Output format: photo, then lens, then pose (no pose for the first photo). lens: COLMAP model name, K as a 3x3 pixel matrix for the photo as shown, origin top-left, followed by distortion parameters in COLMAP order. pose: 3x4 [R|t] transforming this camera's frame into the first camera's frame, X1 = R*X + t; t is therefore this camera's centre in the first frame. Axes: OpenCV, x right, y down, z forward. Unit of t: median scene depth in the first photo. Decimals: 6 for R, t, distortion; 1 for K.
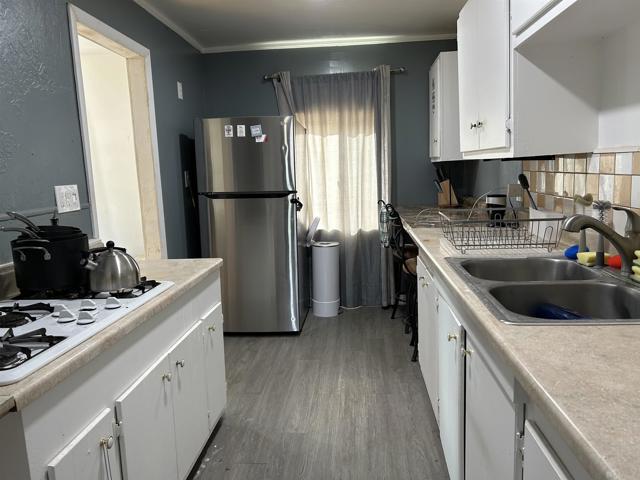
lens RADIAL K [[506.4, 0, 320.4], [0, 506.4, 242.9], [0, 0, 1]] dist [0.164873, 0.026453]
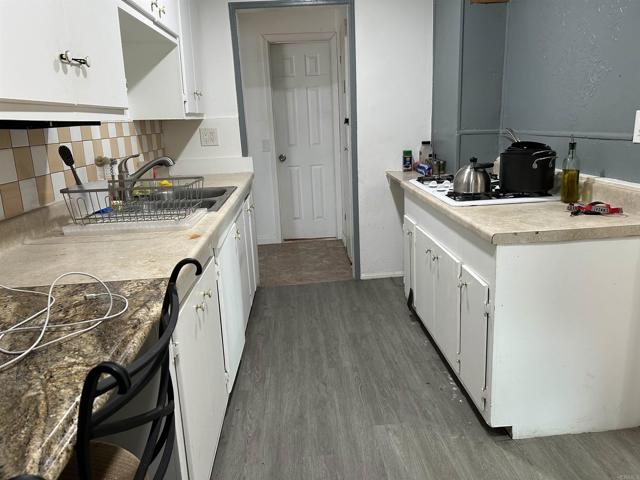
lens RADIAL K [[506.4, 0, 319.1], [0, 506.4, 235.1], [0, 0, 1]] dist [0.164873, 0.026453]
pose [[-0.988821, 0.106075, -0.104788, 0.126568], [0.058875, 0.923436, 0.379210, -0.275587], [0.136990, 0.368802, -0.919358, 1.759361]]
